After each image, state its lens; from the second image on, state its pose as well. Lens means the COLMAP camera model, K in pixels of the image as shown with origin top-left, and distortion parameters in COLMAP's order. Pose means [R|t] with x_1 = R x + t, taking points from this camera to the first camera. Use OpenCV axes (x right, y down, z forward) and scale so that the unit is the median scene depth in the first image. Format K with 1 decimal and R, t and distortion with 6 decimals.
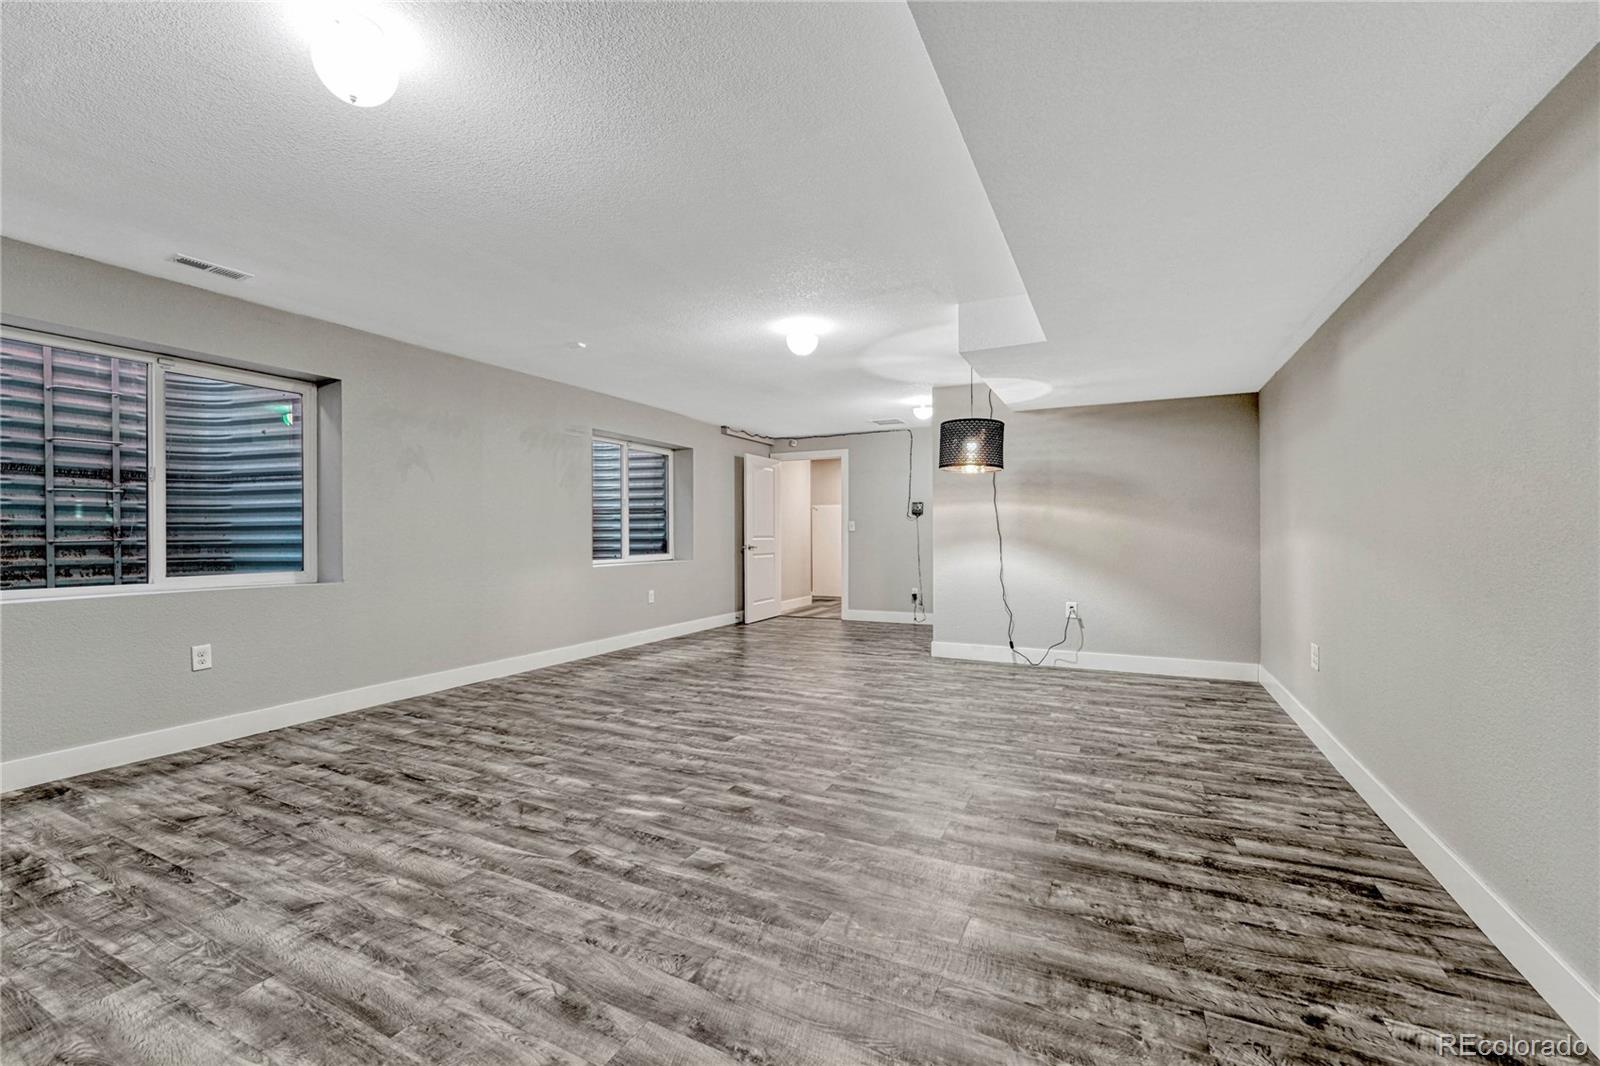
lens RADIAL K [[695.3, 0, 799.7], [0, 695.3, 523.1], [0, 0, 1]] dist [-0.001718, 0.001041]
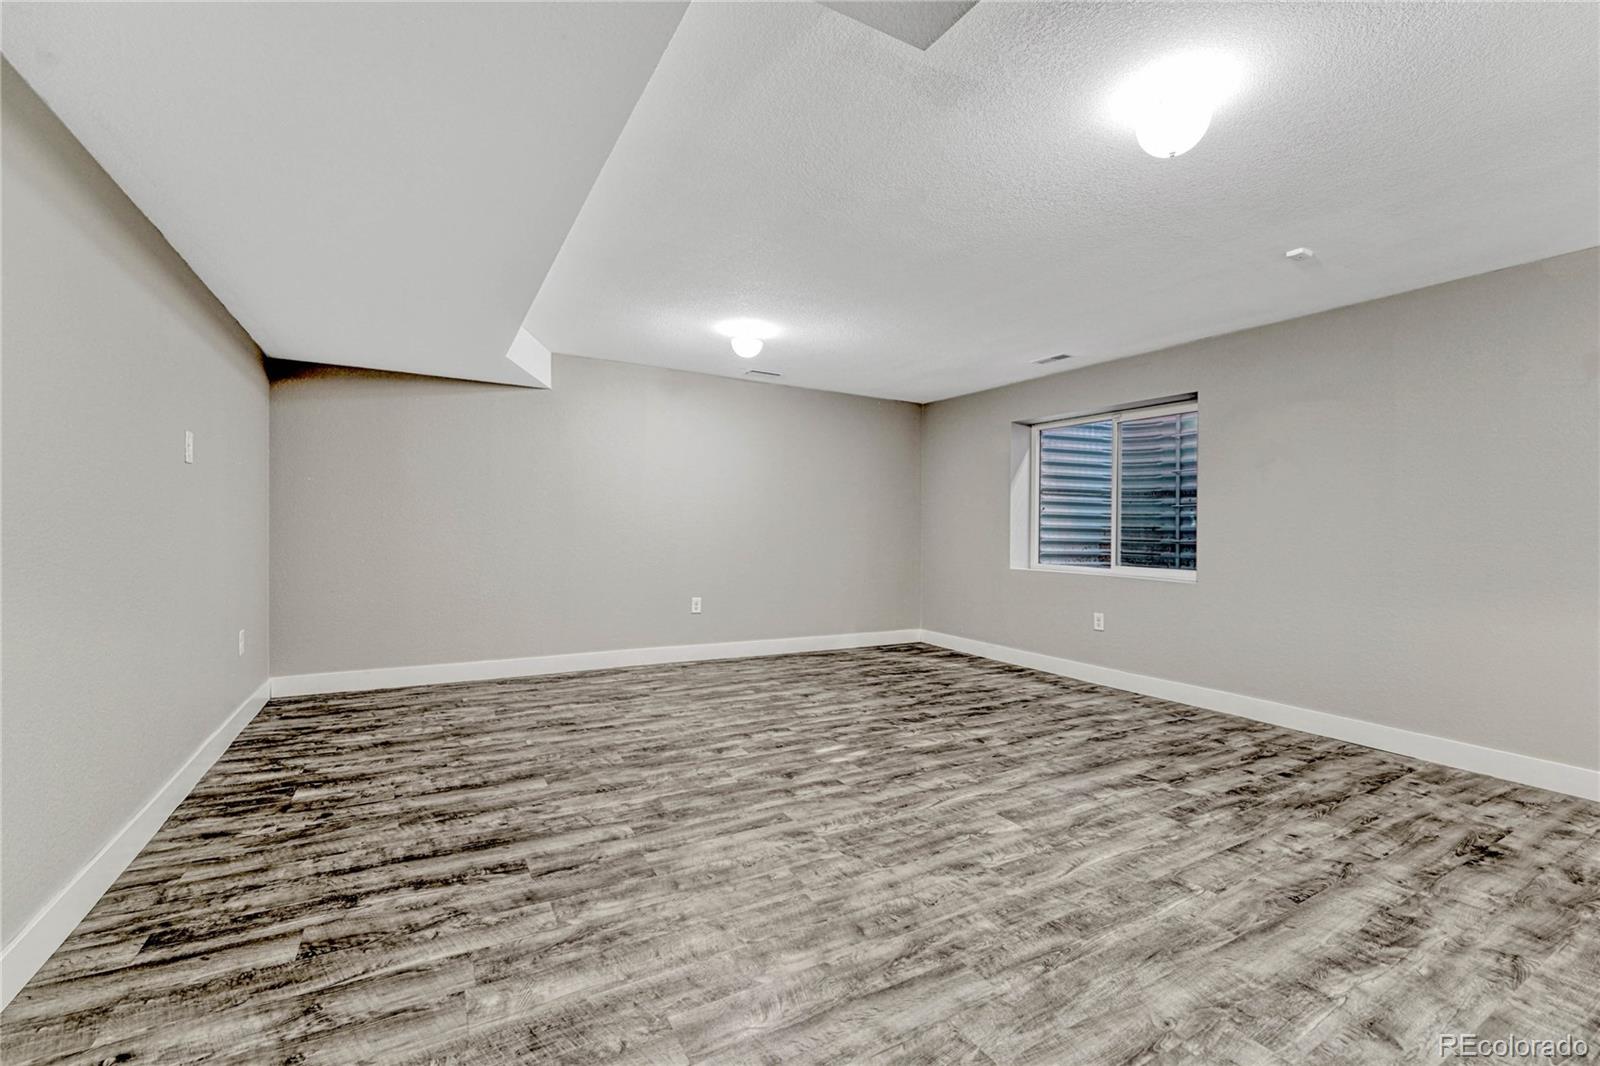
lens RADIAL K [[695.3, 0, 799.5], [0, 695.3, 543.3], [0, 0, 1]] dist [-0.001718, 0.001041]
pose [[-0.588642, 0.006986, -0.808363, 0.875689], [-0.003299, 0.999934, 0.011044, 0.025031], [0.808387, 0.009168, -0.588580, 1.792613]]
